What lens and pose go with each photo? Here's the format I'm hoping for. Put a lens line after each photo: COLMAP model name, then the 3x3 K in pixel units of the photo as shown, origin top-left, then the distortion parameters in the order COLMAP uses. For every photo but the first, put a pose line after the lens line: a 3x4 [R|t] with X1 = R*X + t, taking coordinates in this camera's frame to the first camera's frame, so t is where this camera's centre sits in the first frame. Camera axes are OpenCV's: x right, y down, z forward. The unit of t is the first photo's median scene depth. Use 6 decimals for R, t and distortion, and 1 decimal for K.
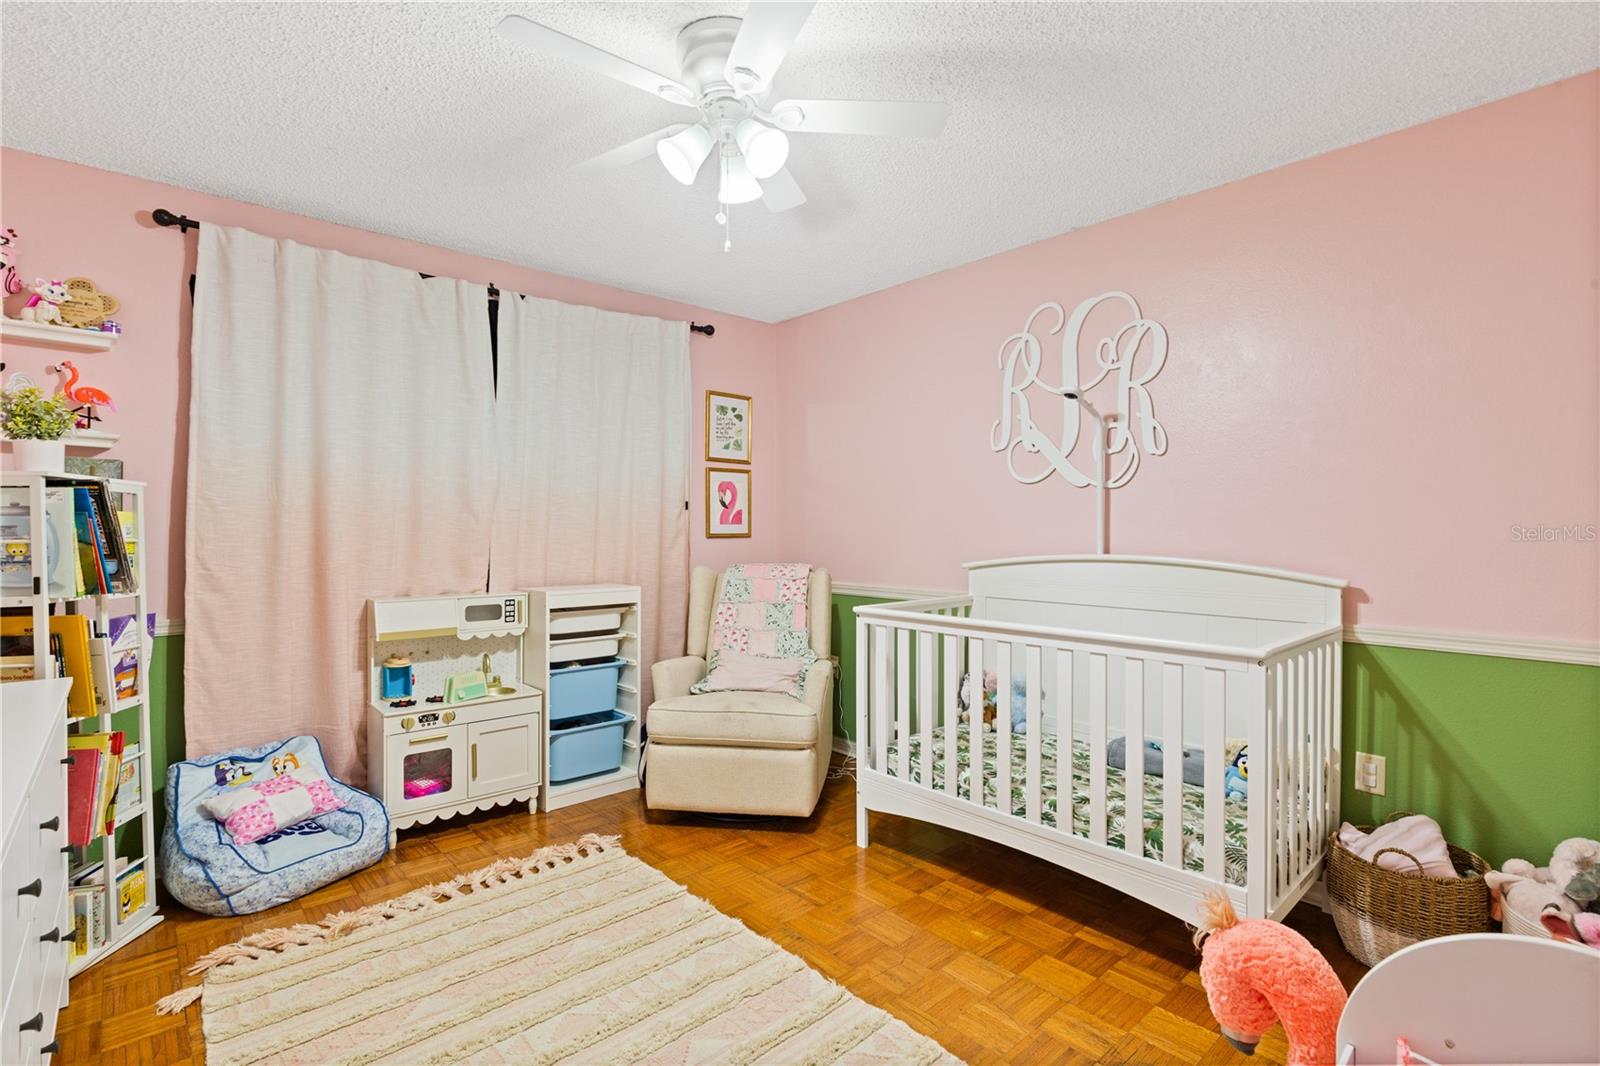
lens RADIAL K [[763.4, 0, 802.0], [0, 763.4, 524.3], [0, 0, 1]] dist [-0.002024, -0.000701]
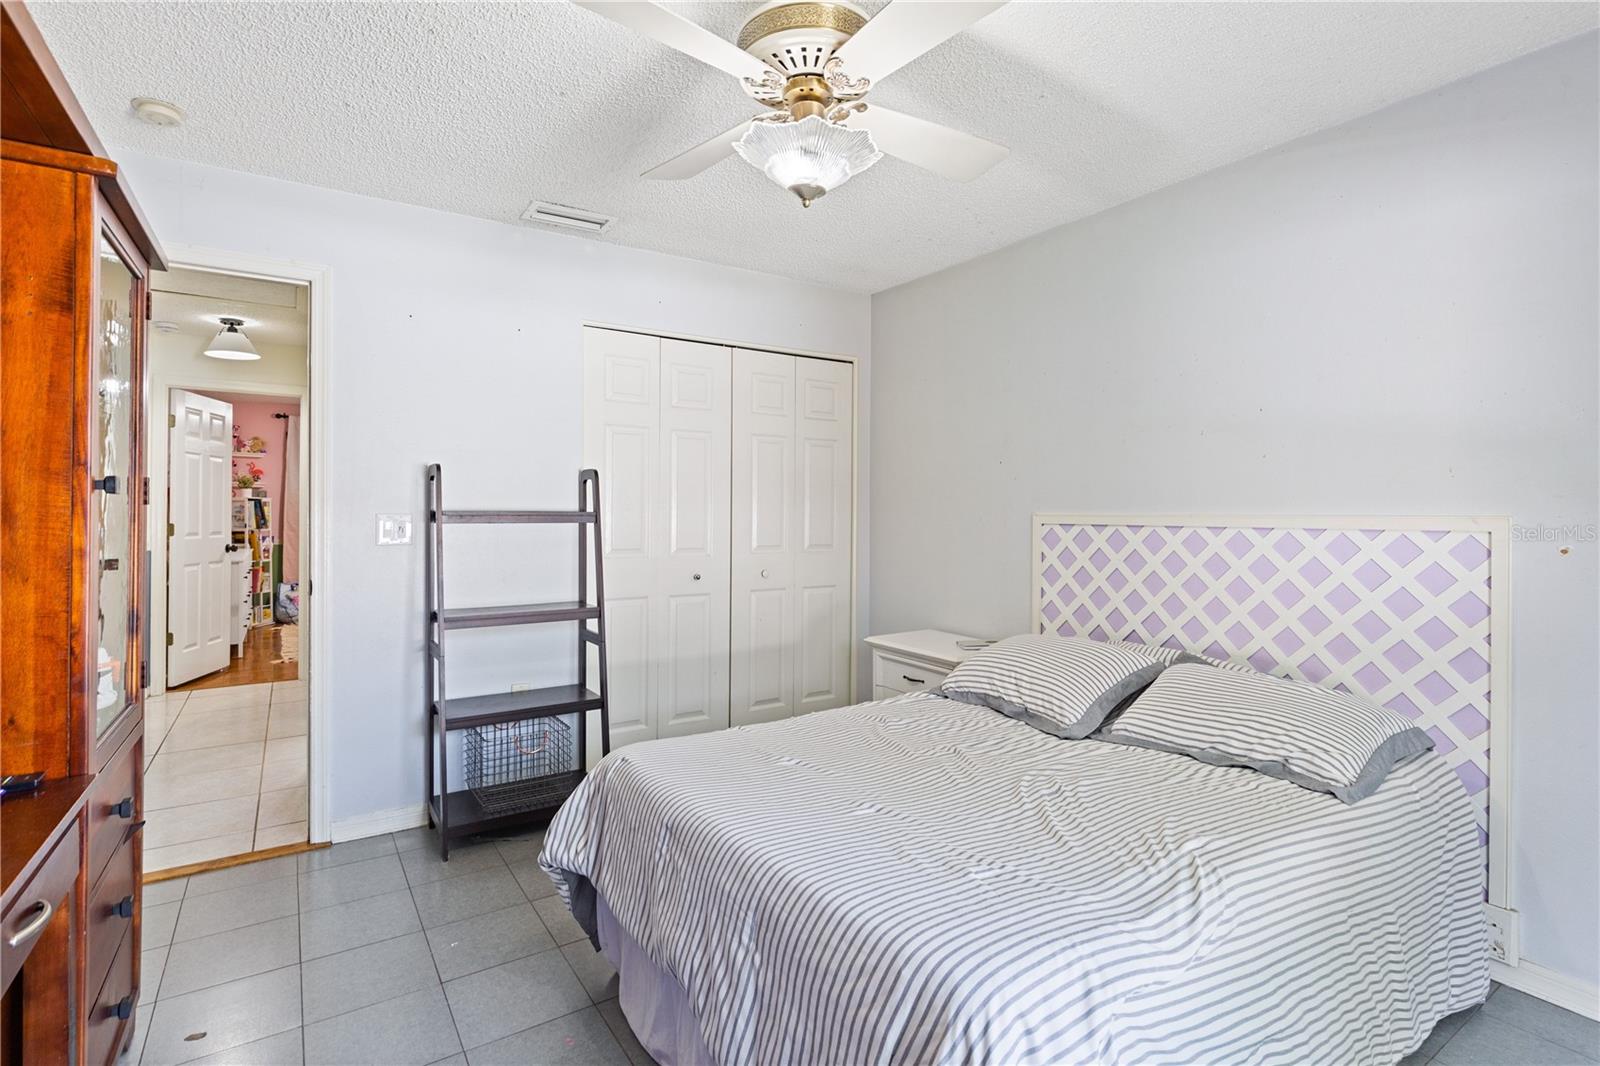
lens RADIAL K [[802.1, 0, 800.1], [0, 802.1, 505.0], [0, 0, 1]] dist [0.000967, 0.000013]
pose [[0.988067, 0.004858, -0.153948, 2.167273], [-0.005933, 0.999961, -0.006526, -0.015169], [0.153911, 0.007362, 0.988057, -2.336923]]
